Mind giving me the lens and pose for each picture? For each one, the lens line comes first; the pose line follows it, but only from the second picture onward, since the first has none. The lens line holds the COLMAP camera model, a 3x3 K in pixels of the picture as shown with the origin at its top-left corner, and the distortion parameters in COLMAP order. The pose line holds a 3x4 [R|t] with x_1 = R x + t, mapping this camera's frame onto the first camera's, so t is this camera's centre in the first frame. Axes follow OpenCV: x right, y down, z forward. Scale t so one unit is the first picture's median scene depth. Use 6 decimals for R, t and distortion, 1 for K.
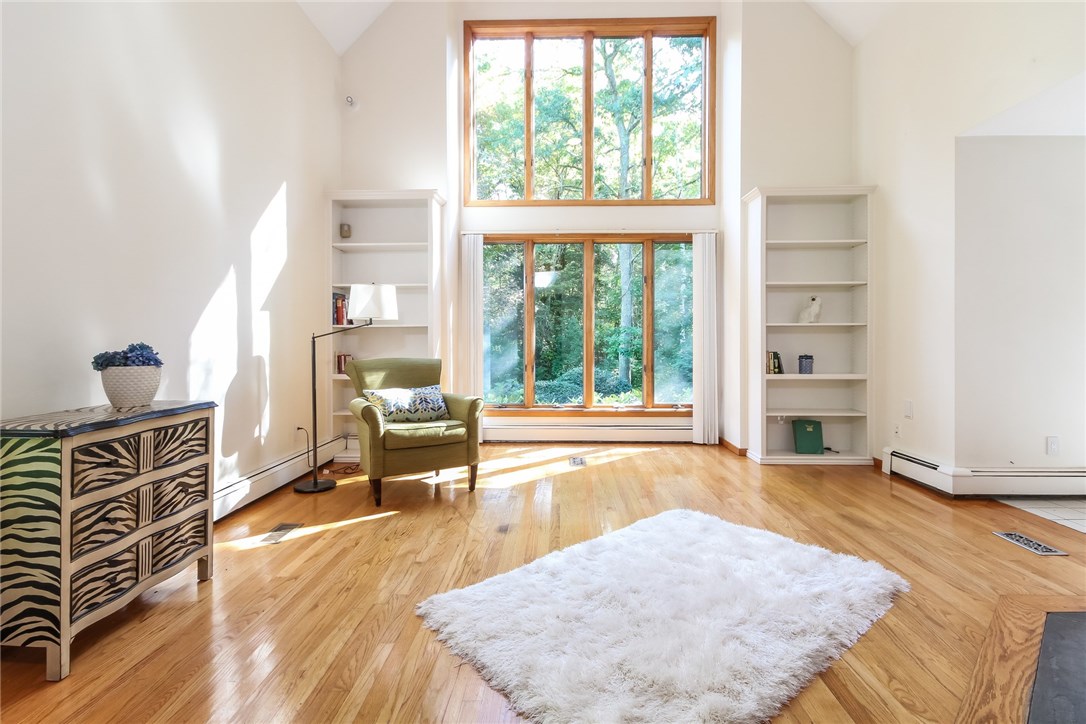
lens RADIAL K [[514.2, 0, 545.3], [0, 514.2, 336.8], [0, 0, 1]] dist [0.016837, -0.000099]
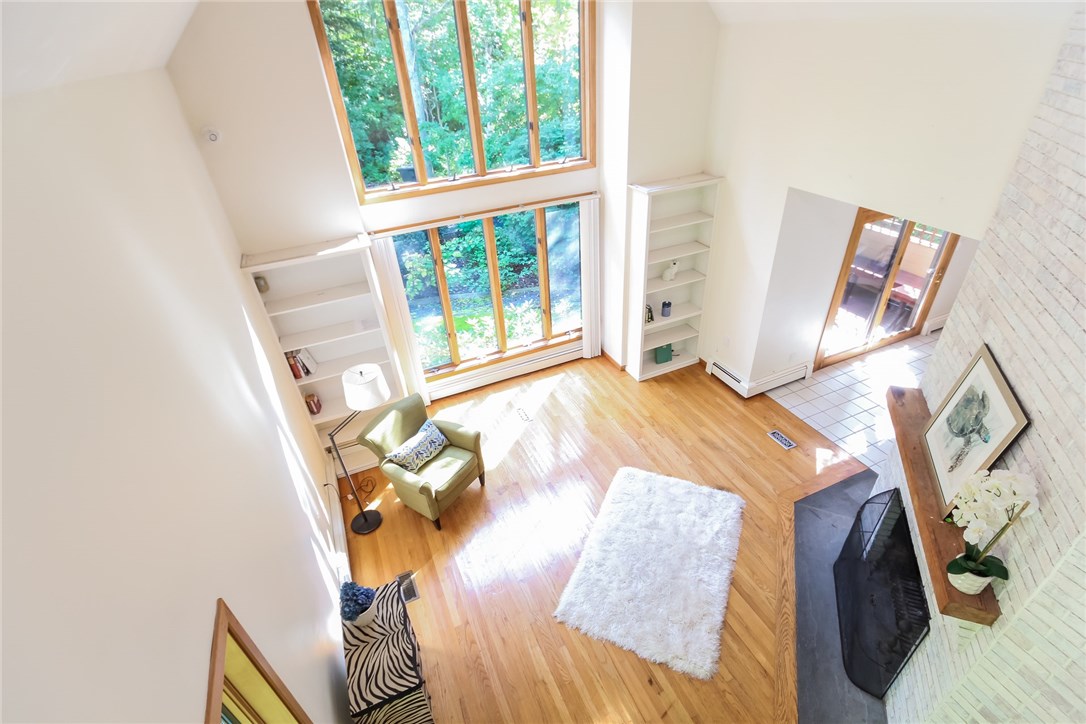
lens RADIAL K [[511.5, 0, 541.7], [0, 511.5, 378.0], [0, 0, 1]] dist [0.000591, 0.000026]
pose [[0.902974, -0.287378, 0.319455, -0.303197], [0.061859, 0.822640, 0.565187, -0.613776], [-0.425219, -0.490588, 0.760600, 0.001785]]
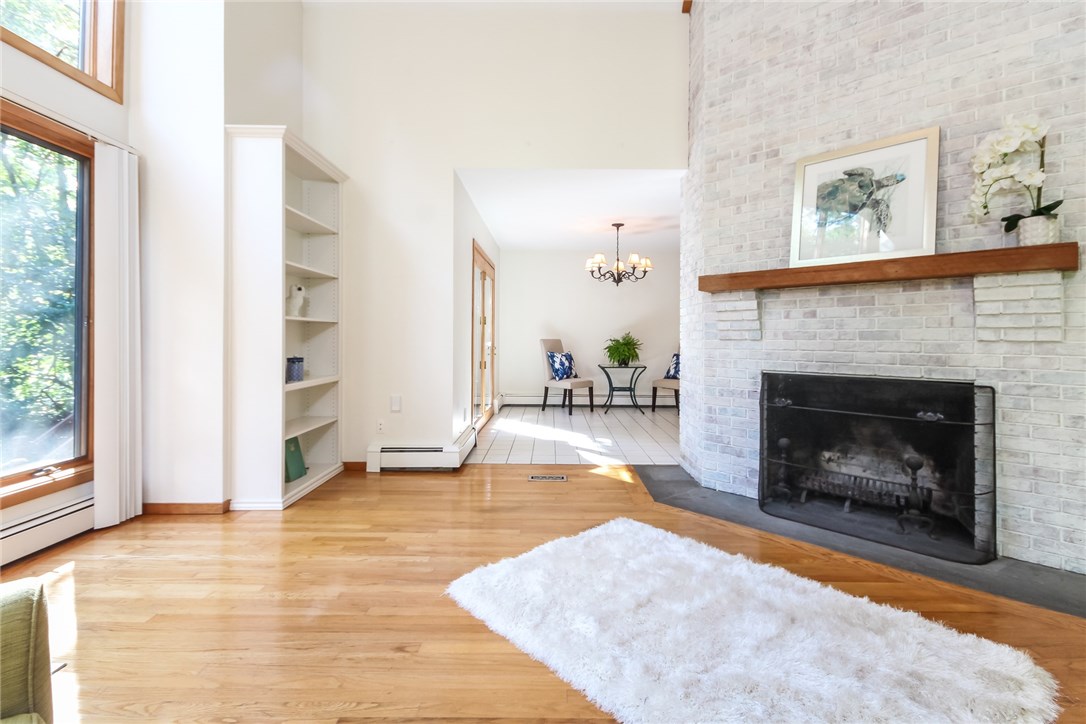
lens RADIAL K [[514.2, 0, 545.3], [0, 514.2, 336.8], [0, 0, 1]] dist [0.016837, -0.000099]
pose [[-0.013334, 0.004638, 0.999900, -0.315736], [-0.003629, 0.999982, -0.004687, 0.006183], [-0.999905, -0.003691, -0.013317, 0.641505]]
